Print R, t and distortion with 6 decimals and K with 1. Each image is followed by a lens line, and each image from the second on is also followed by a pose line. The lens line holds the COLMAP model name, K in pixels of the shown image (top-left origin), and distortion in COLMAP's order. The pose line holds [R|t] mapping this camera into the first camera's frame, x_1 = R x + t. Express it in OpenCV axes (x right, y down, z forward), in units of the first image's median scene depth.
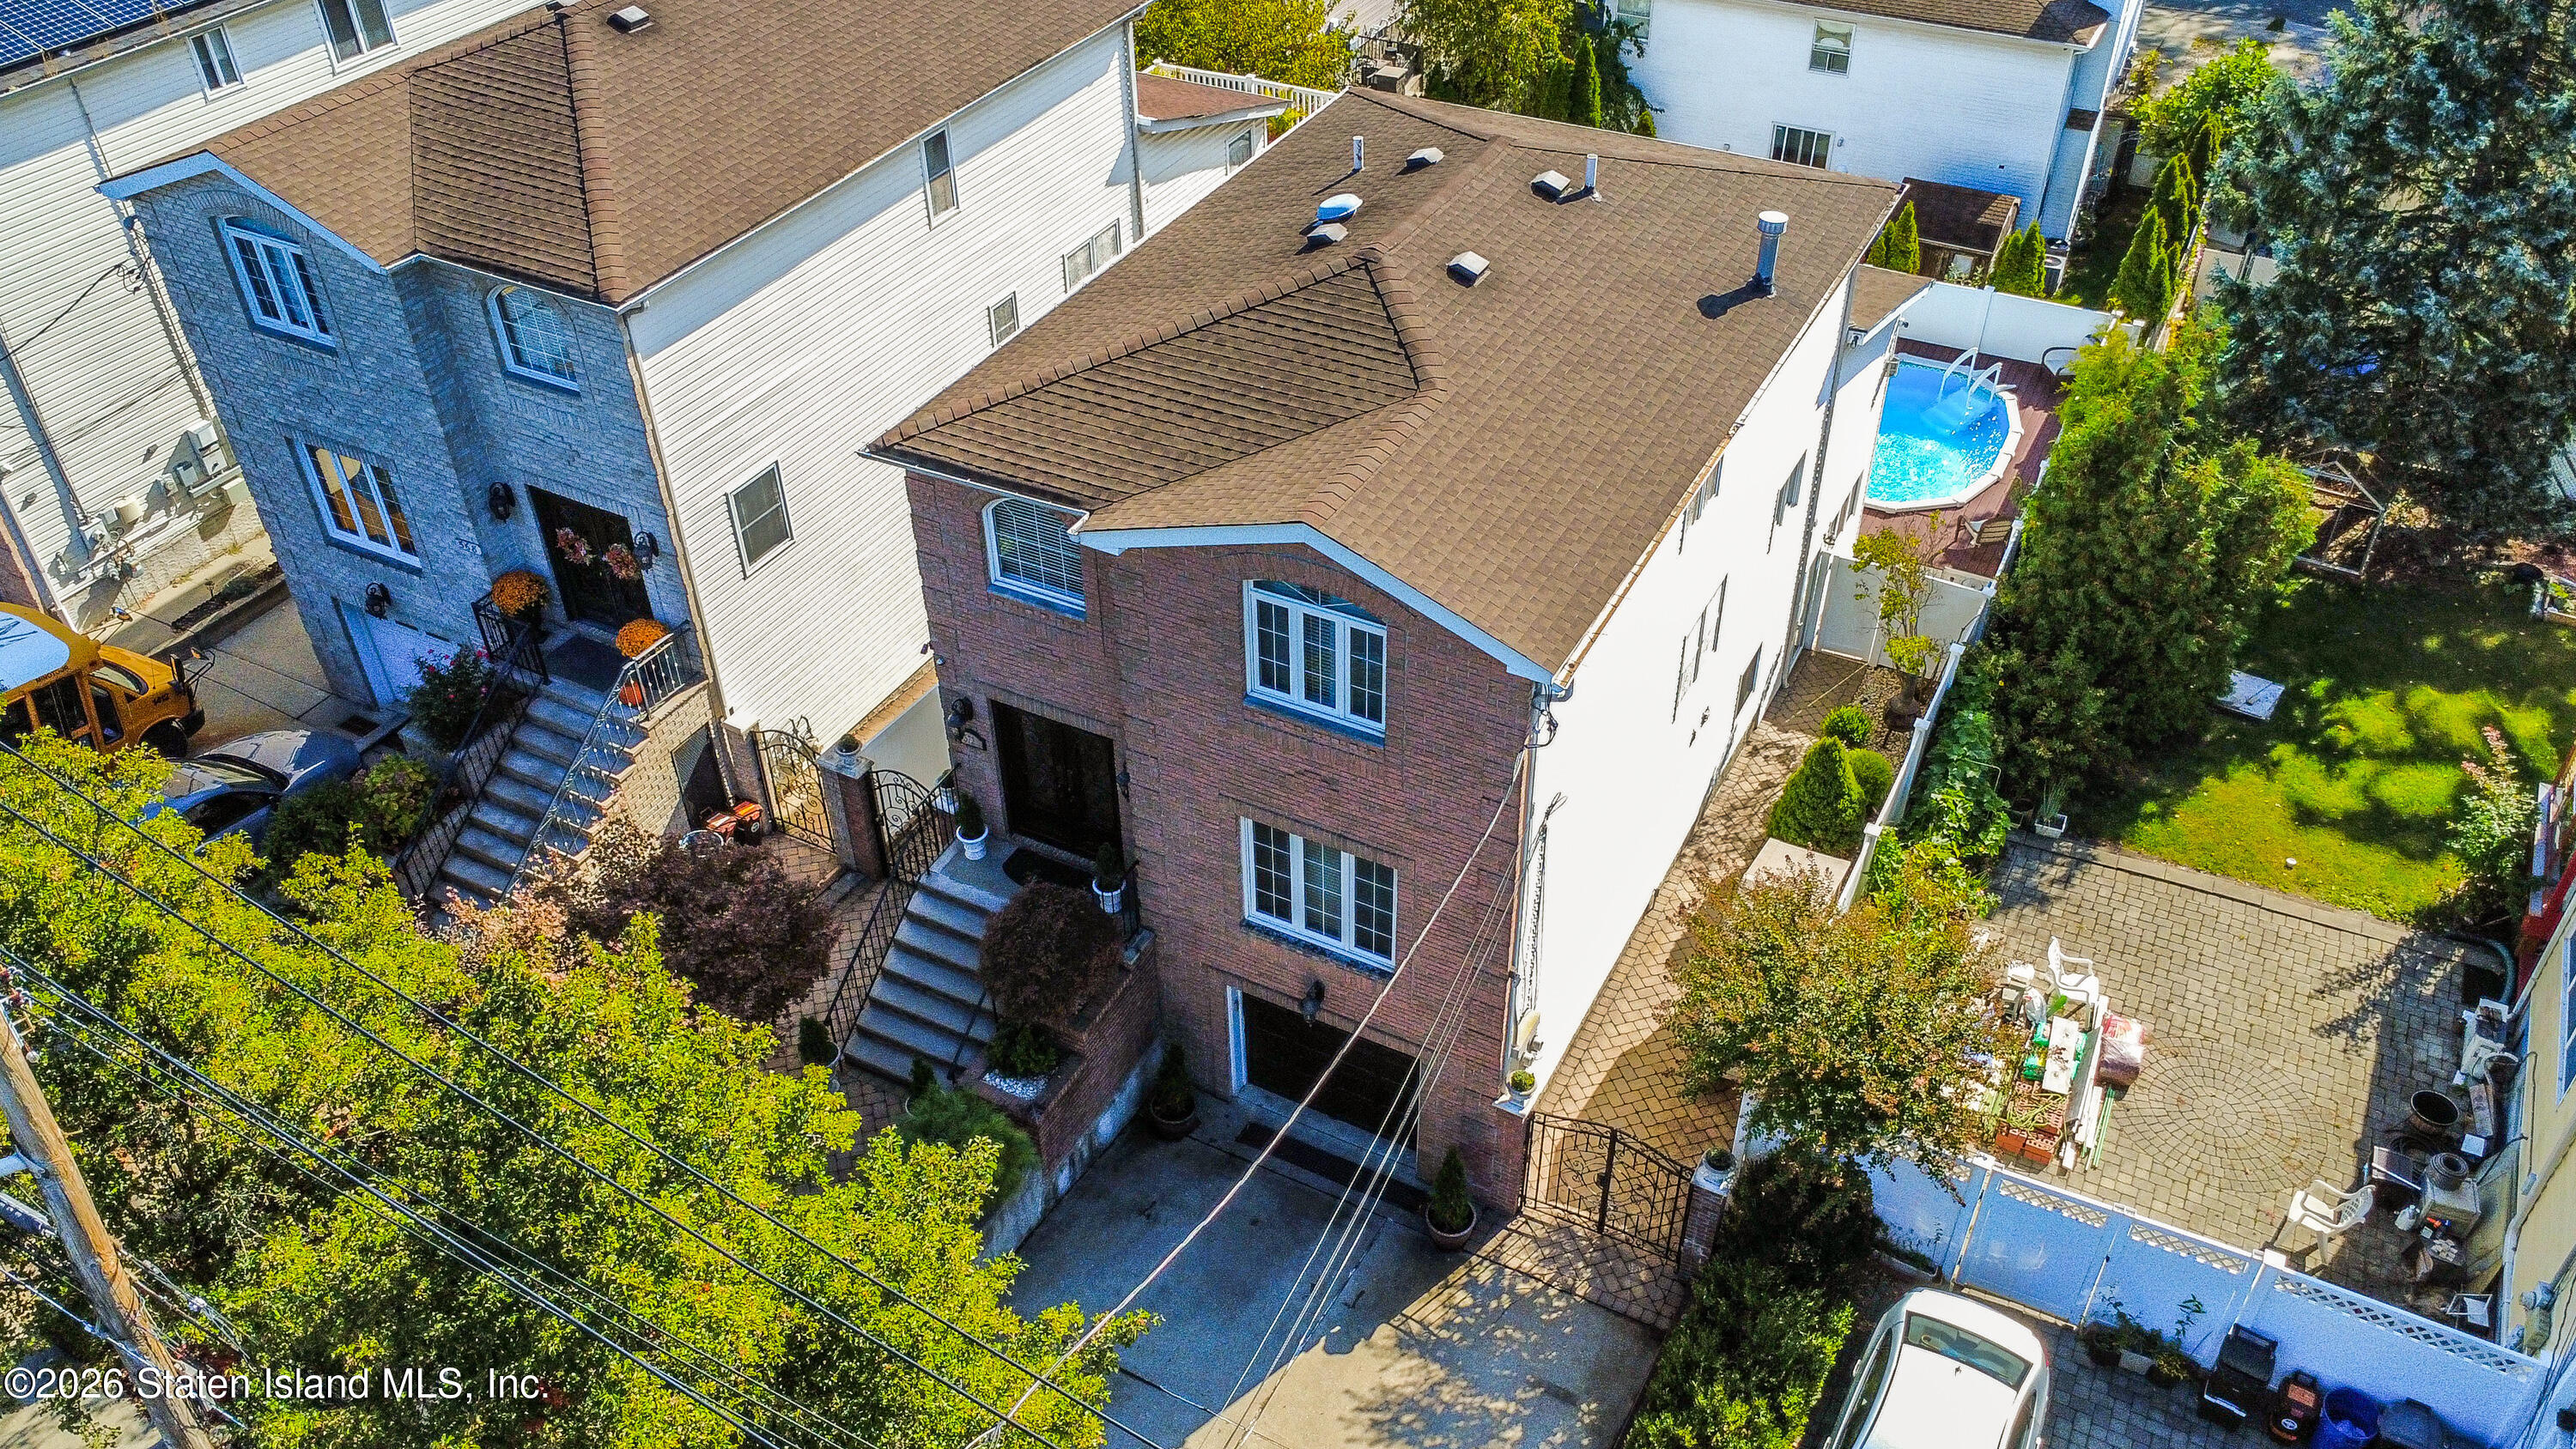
lens RADIAL K [[1962.3, 0, 1282.5], [0, 1962.3, 719.6], [0, 0, 1]] dist [-0.003358, -0.002880]
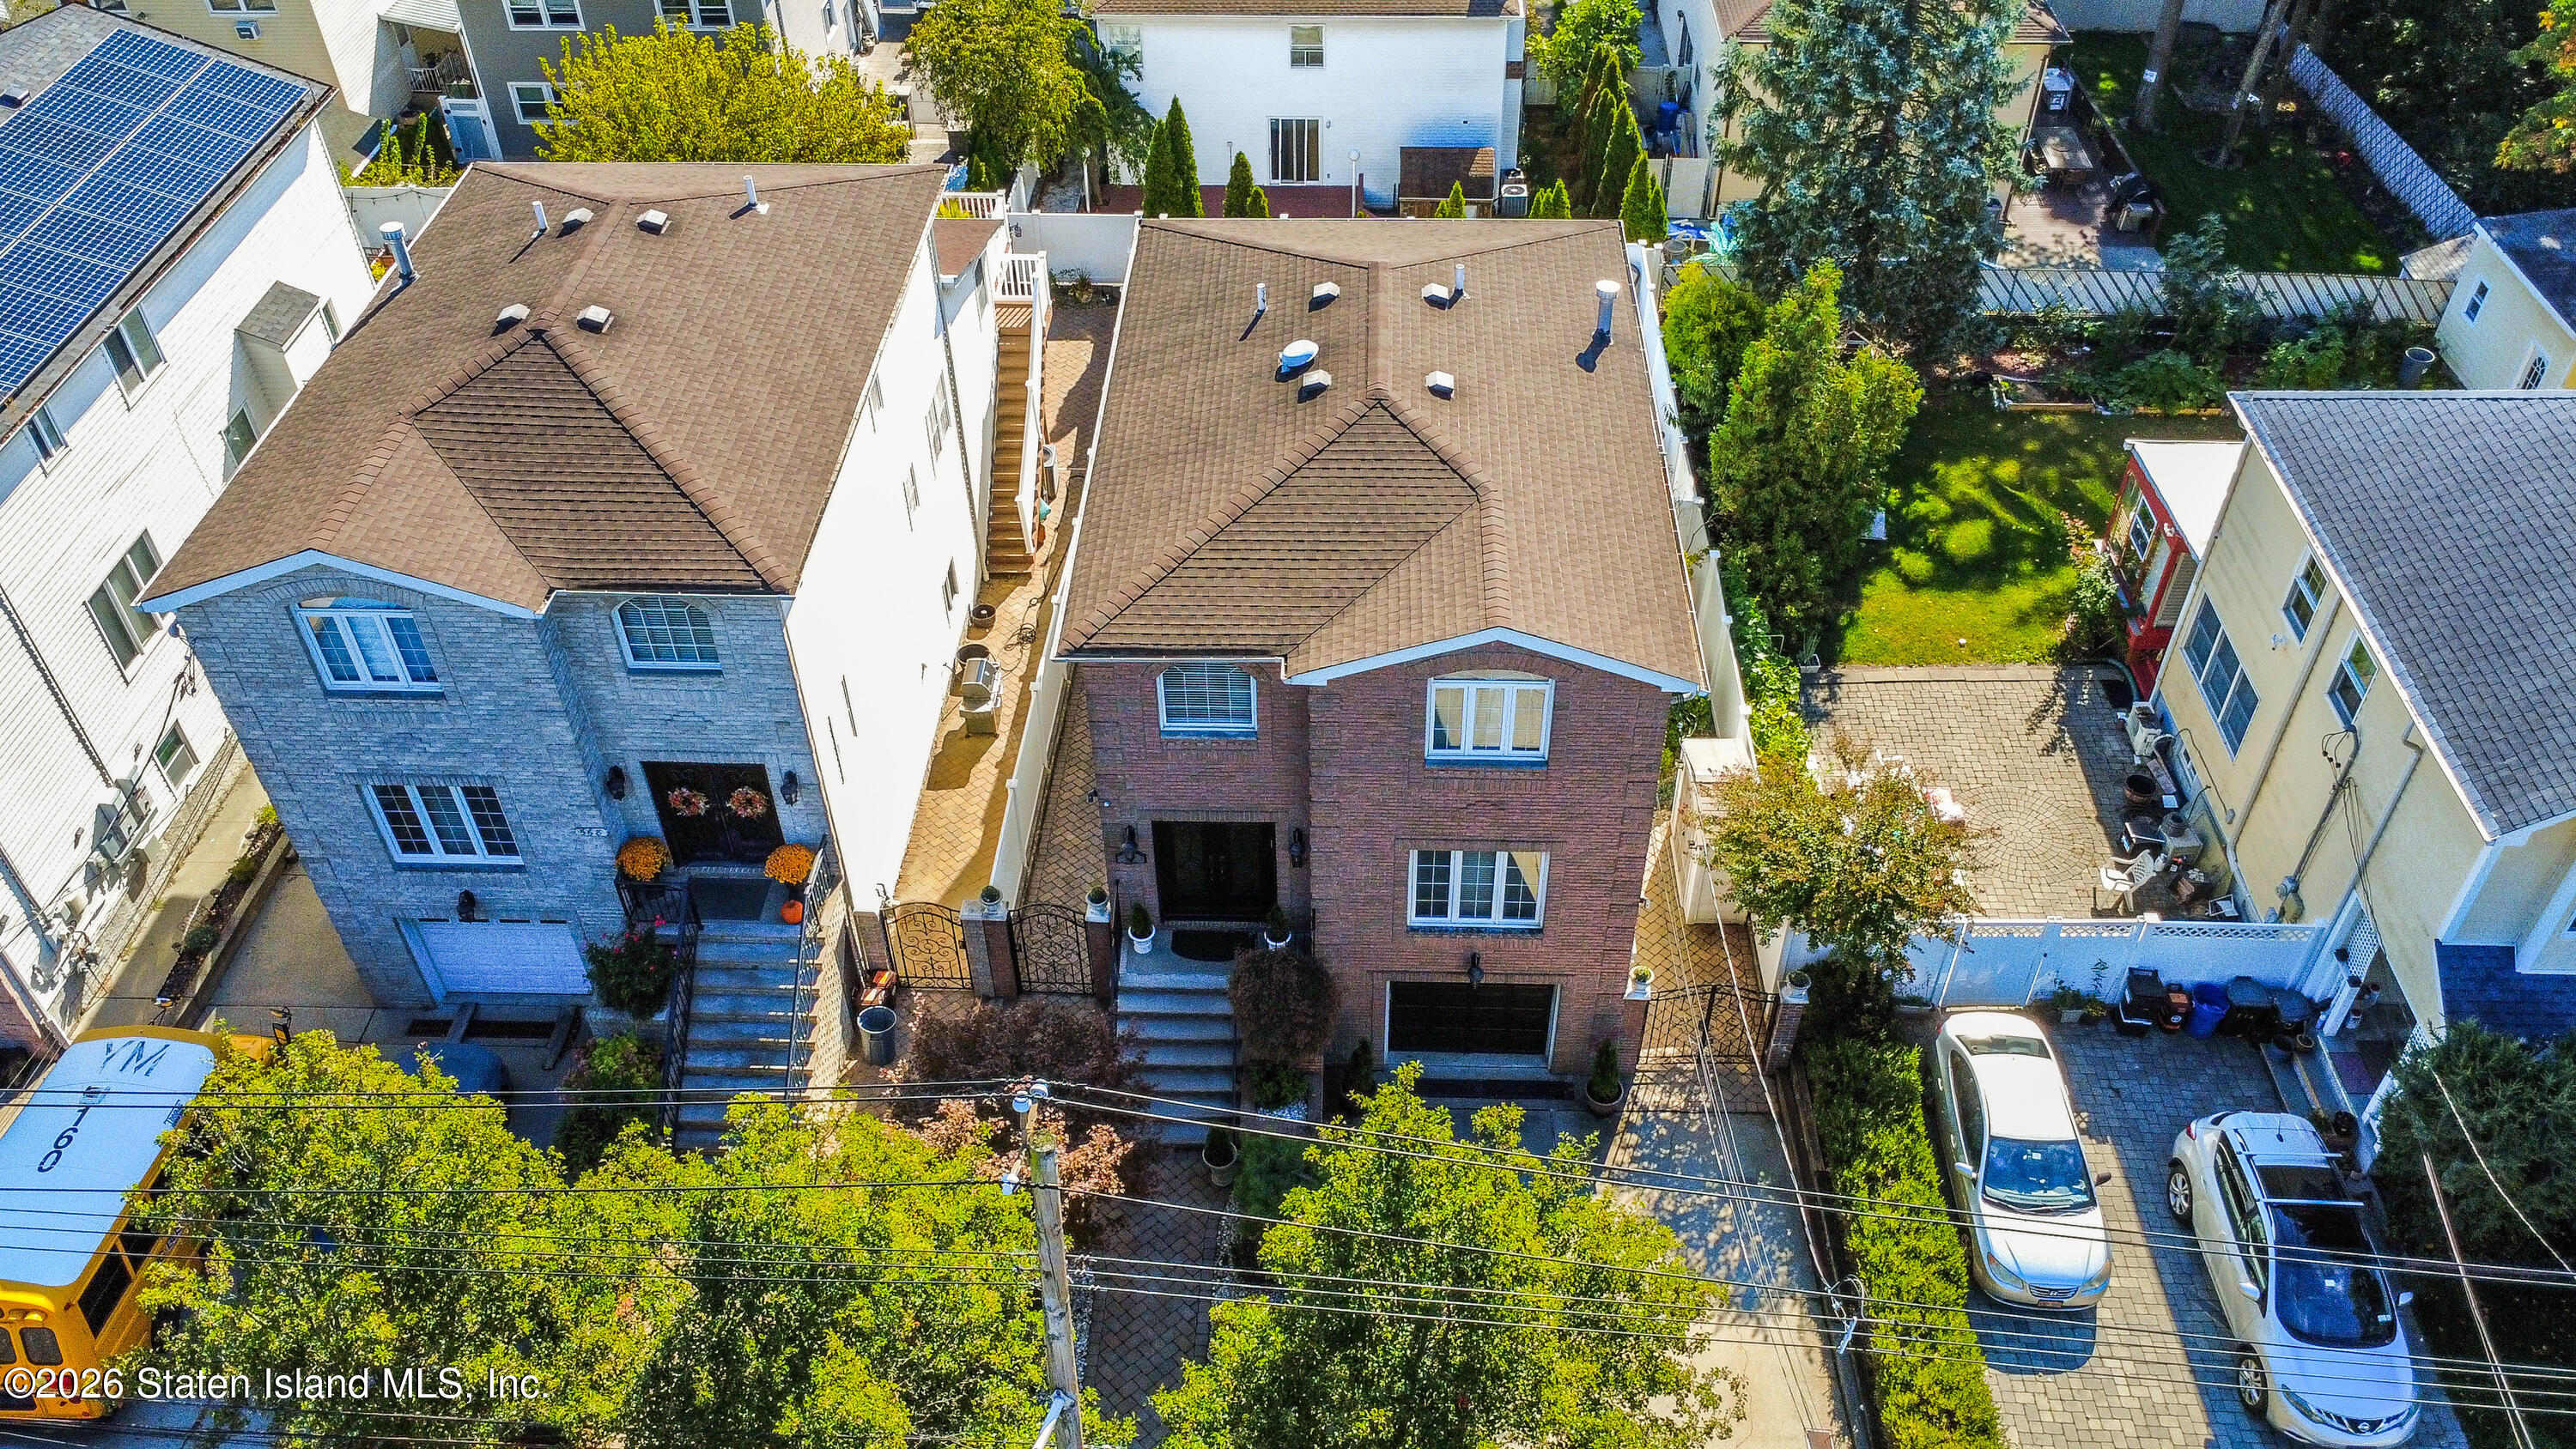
lens RADIAL K [[1962.3, 0, 1284.8], [0, 1962.3, 715.0], [0, 0, 1]] dist [-0.003358, -0.002880]
pose [[0.899639, -0.287996, 0.328190, -0.447047], [0.271243, 0.957630, 0.096814, -0.164994], [-0.342166, 0.001922, 0.939638, -0.153058]]
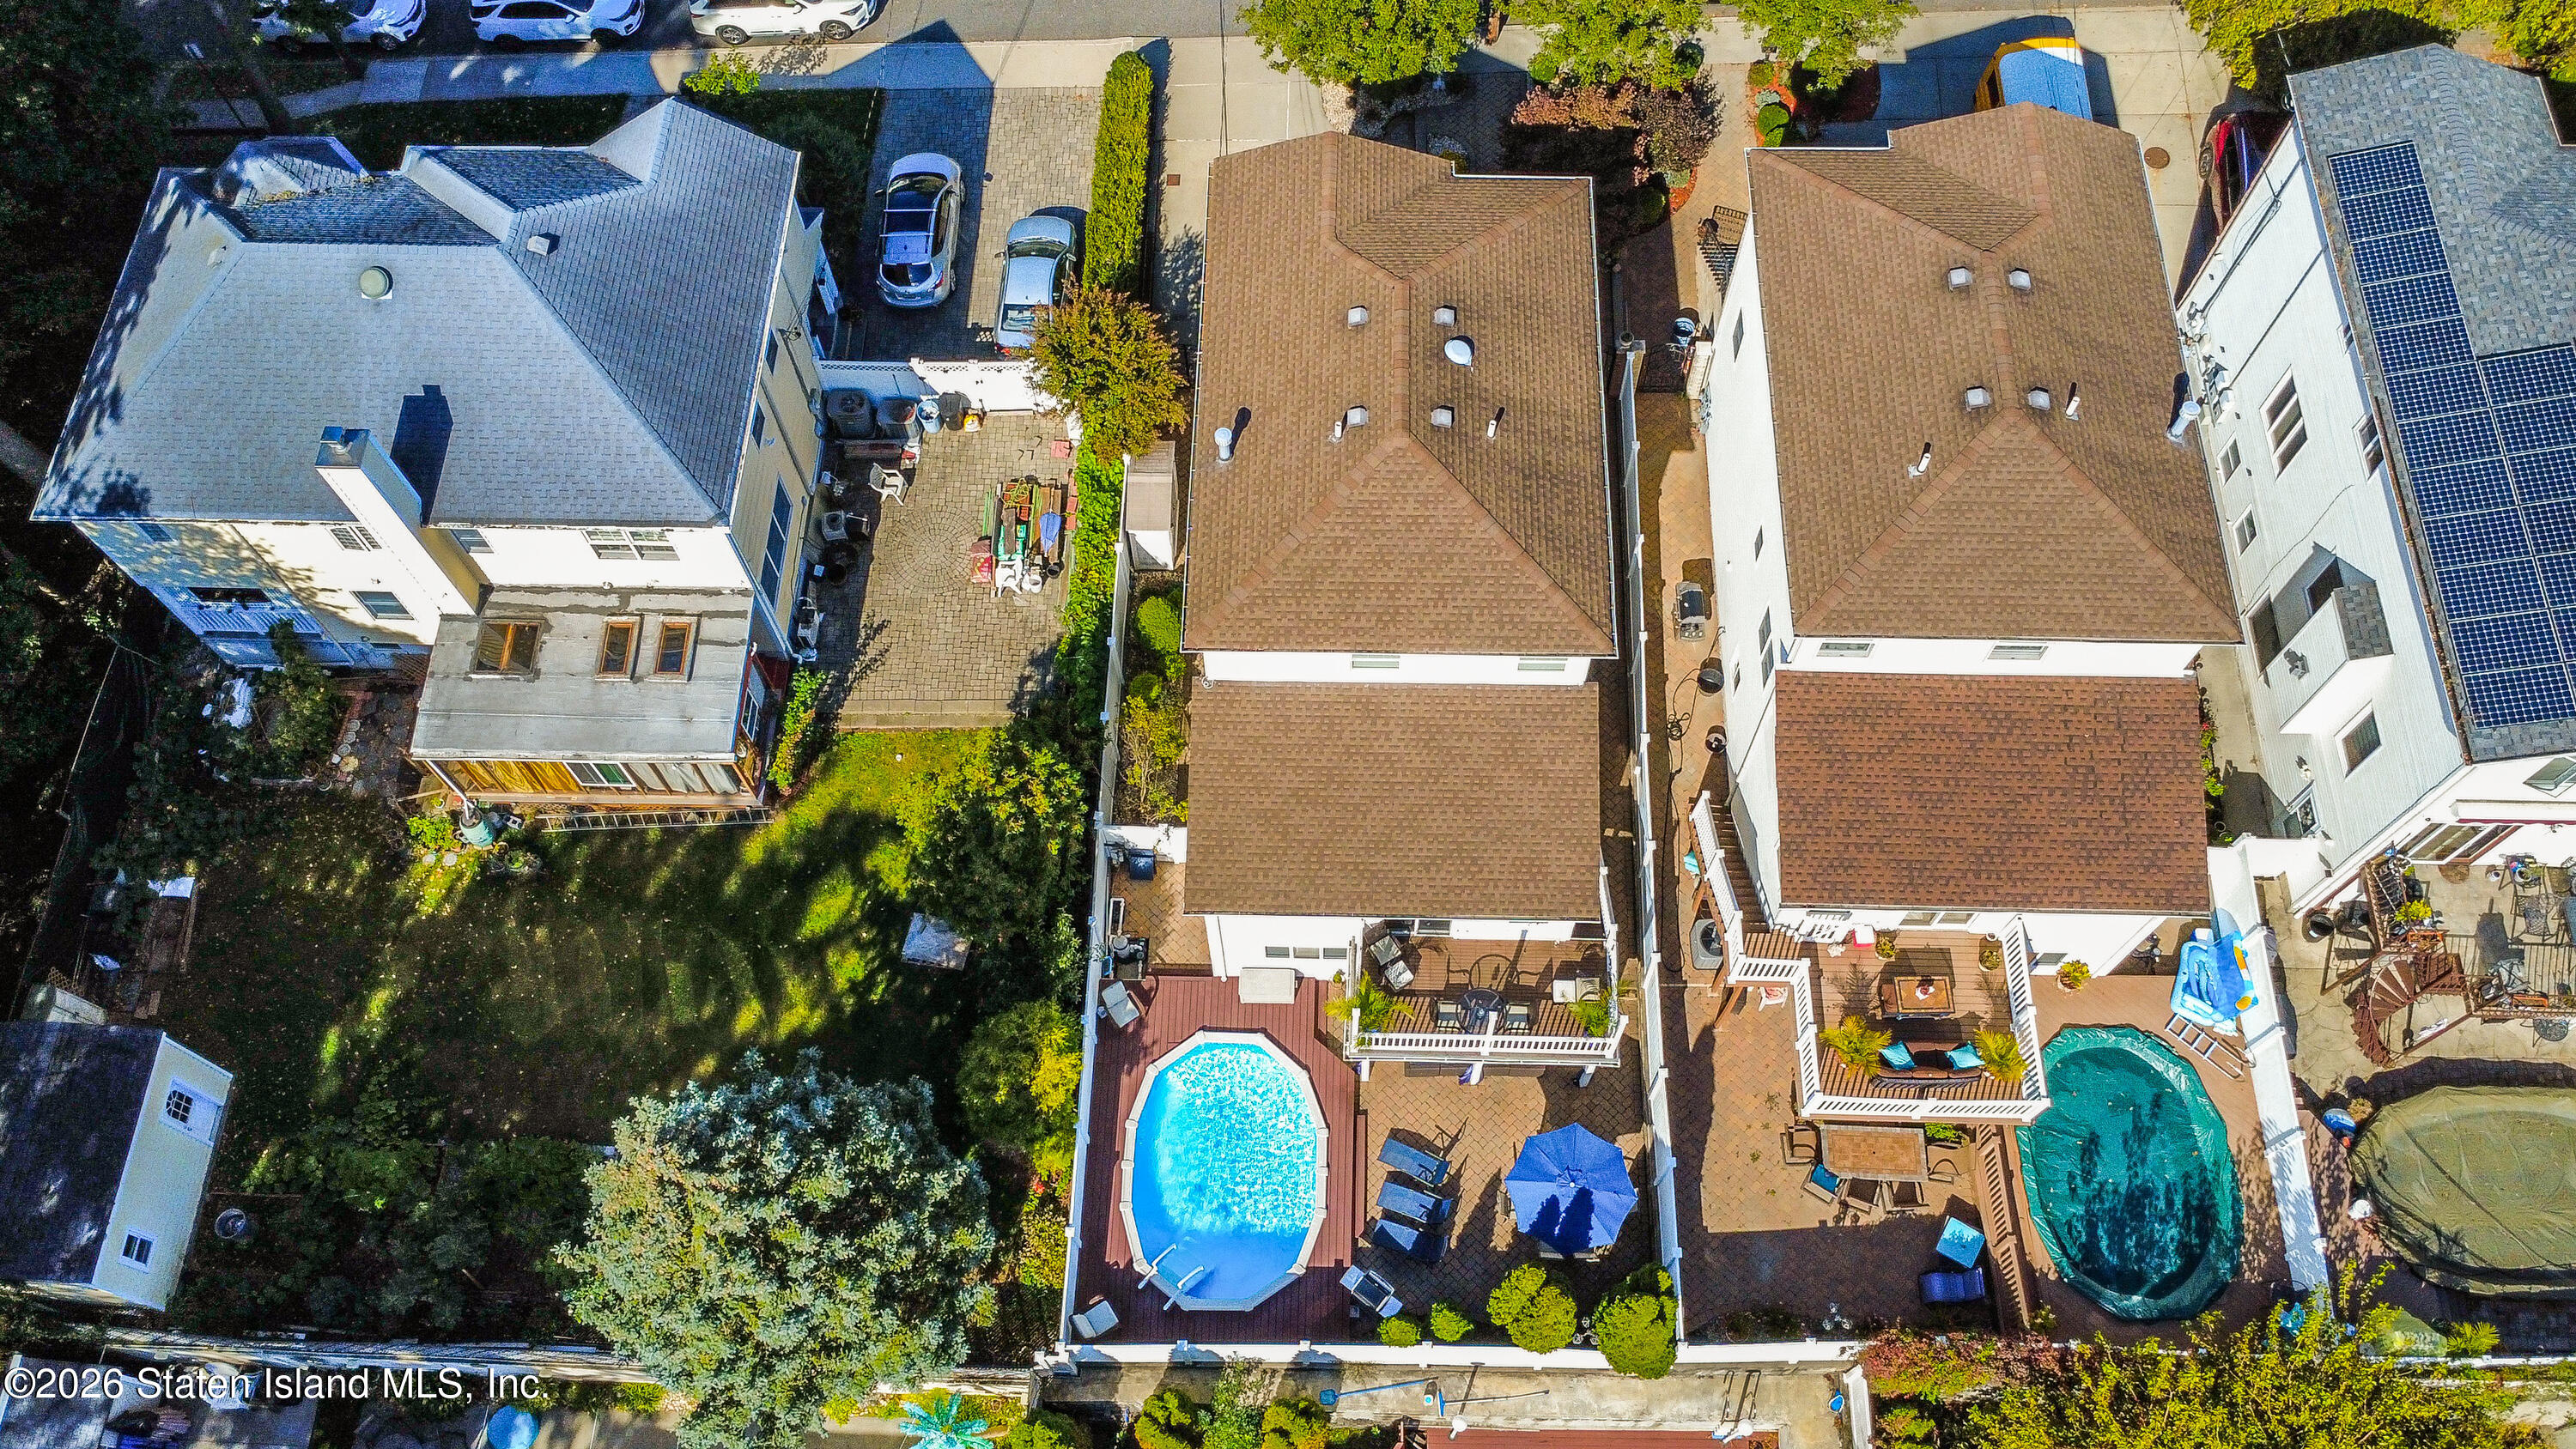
lens RADIAL K [[1962.3, 0, 1294.1], [0, 1962.3, 726.2], [0, 0, 1]] dist [-0.003358, -0.002880]
pose [[-0.892838, 0.418206, -0.167167, 0.571146], [-0.254204, -0.161543, 0.953564, -1.884685], [0.371781, 0.893872, 0.250541, 0.807487]]
